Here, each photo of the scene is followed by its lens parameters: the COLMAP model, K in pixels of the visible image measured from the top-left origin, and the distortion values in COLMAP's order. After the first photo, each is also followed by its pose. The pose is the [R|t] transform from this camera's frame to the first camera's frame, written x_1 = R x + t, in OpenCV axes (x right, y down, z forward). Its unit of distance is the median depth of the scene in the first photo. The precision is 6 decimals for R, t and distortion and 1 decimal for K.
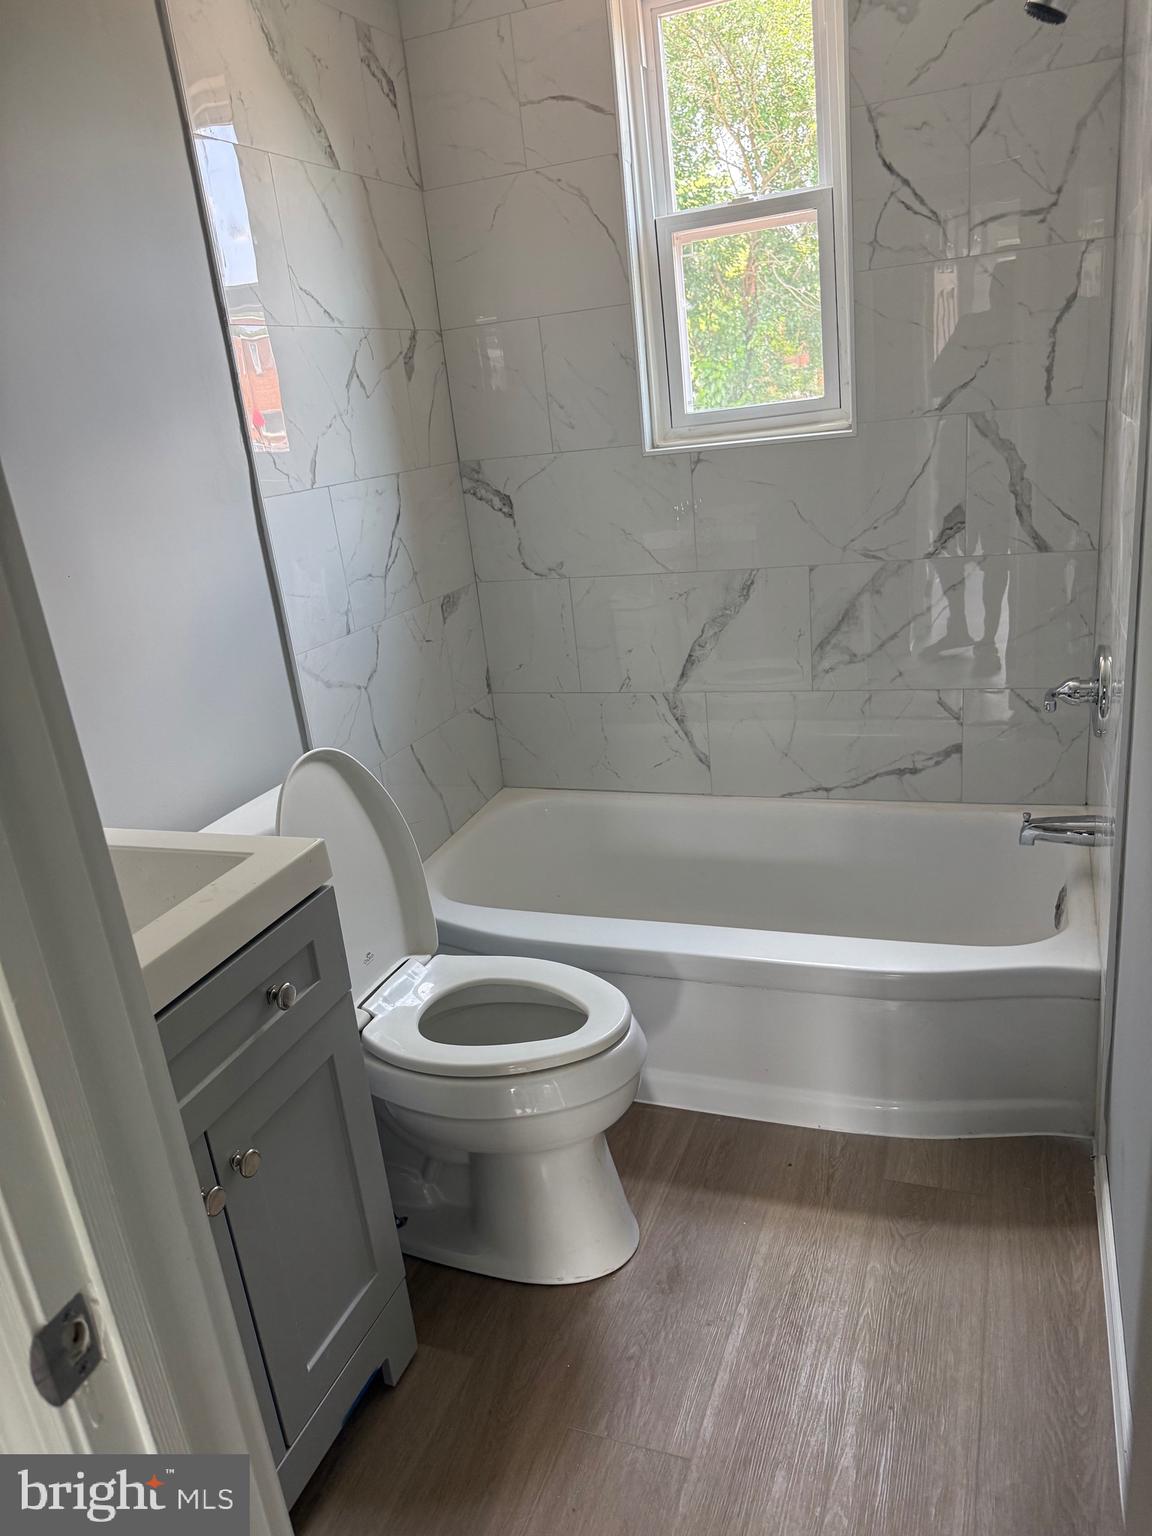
lens RADIAL K [[1073.1, 0, 576.8], [0, 1073.1, 777.3], [0, 0, 1]] dist [0.080642, -0.110018]
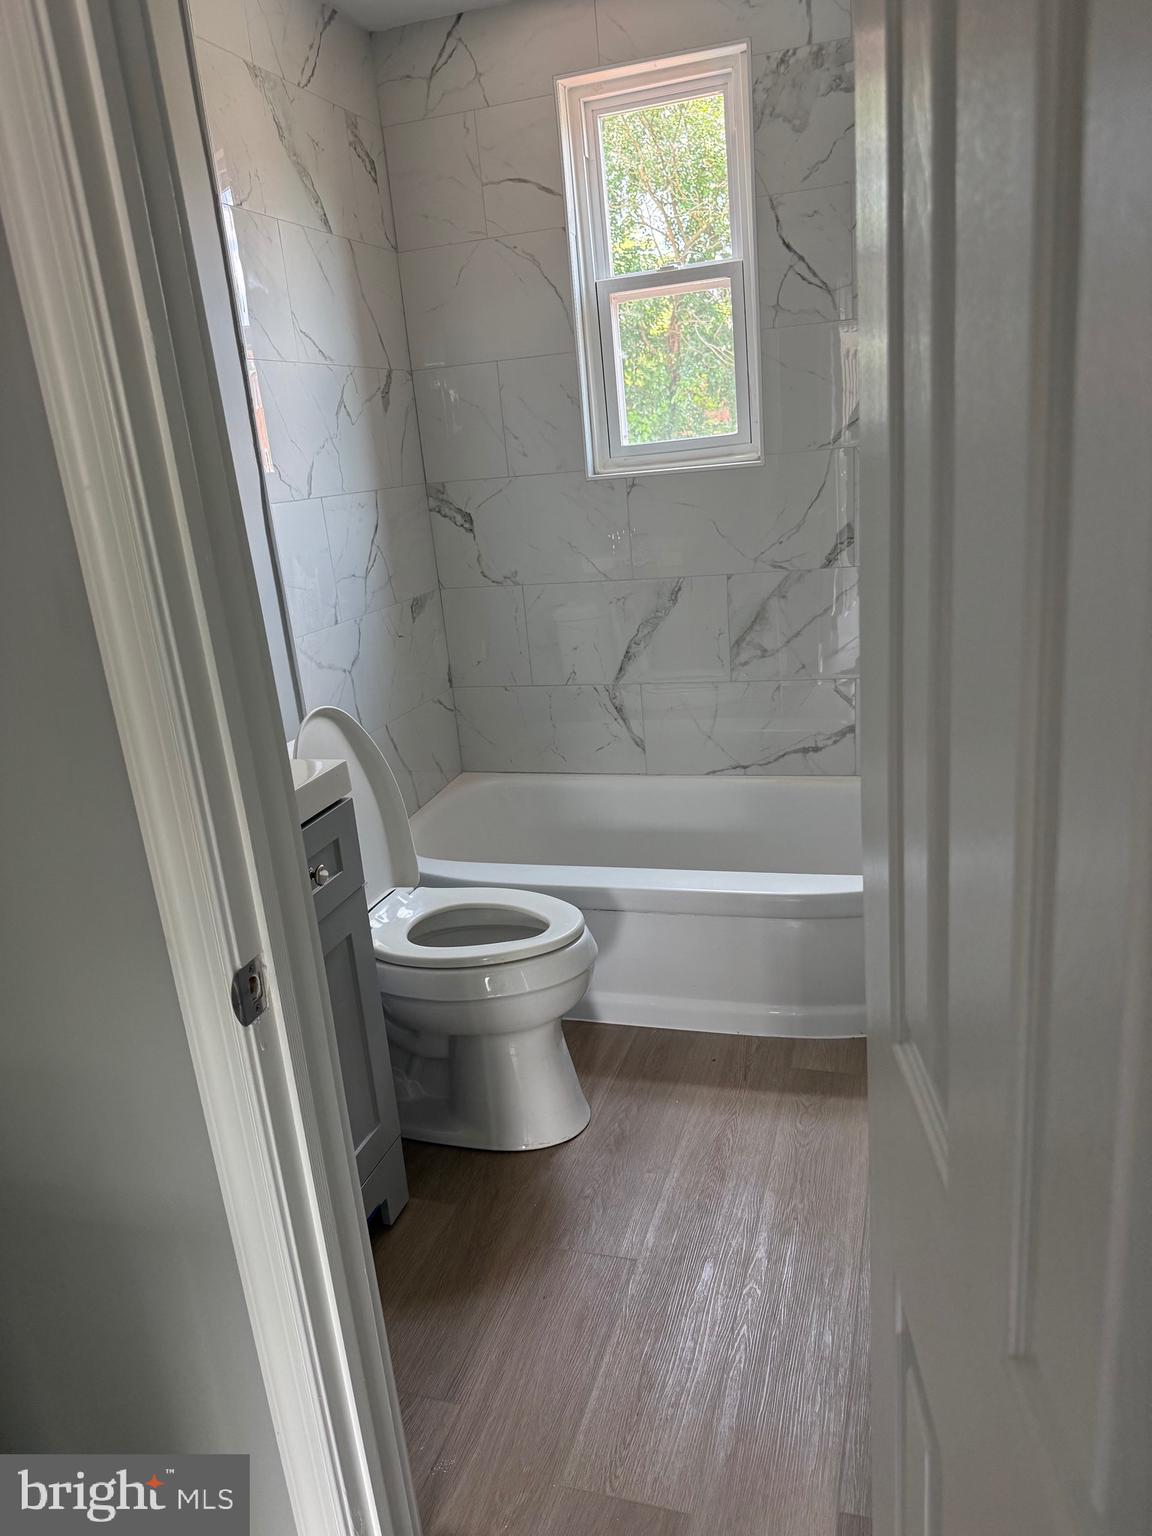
lens RADIAL K [[1069.5, 0, 574.3], [0, 1069.5, 777.8], [0, 0, 1]] dist [0.121003, -0.202692]
pose [[0.997965, -0.001312, 0.063753, -0.030398], [0.003997, 0.999109, -0.042007, 0.084384], [-0.063641, 0.042176, 0.997081, -0.173303]]
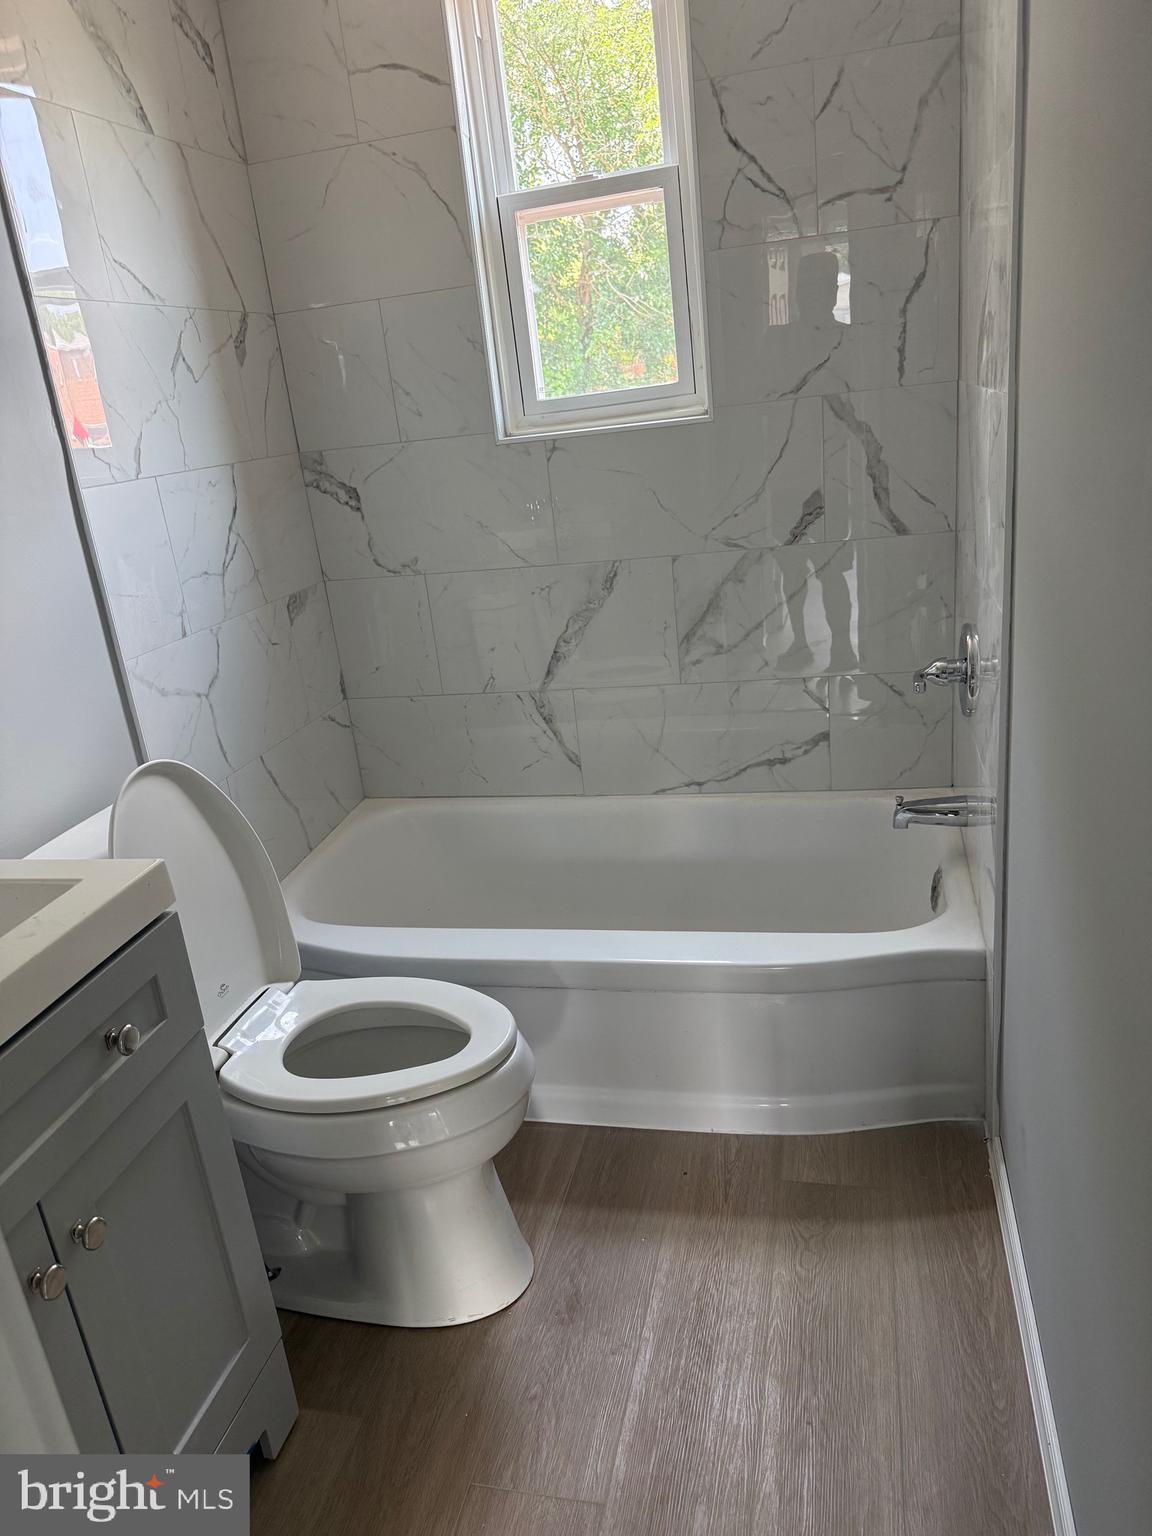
lens RADIAL K [[1073.3, 0, 565.2], [0, 1073.3, 781.8], [0, 0, 1]] dist [0.078480, -0.107356]
pose [[0.991656, -0.046129, 0.120374, -0.008124], [0.046737, 0.998905, -0.002238, 0.007031], [-0.120138, 0.007845, 0.992726, 0.050824]]
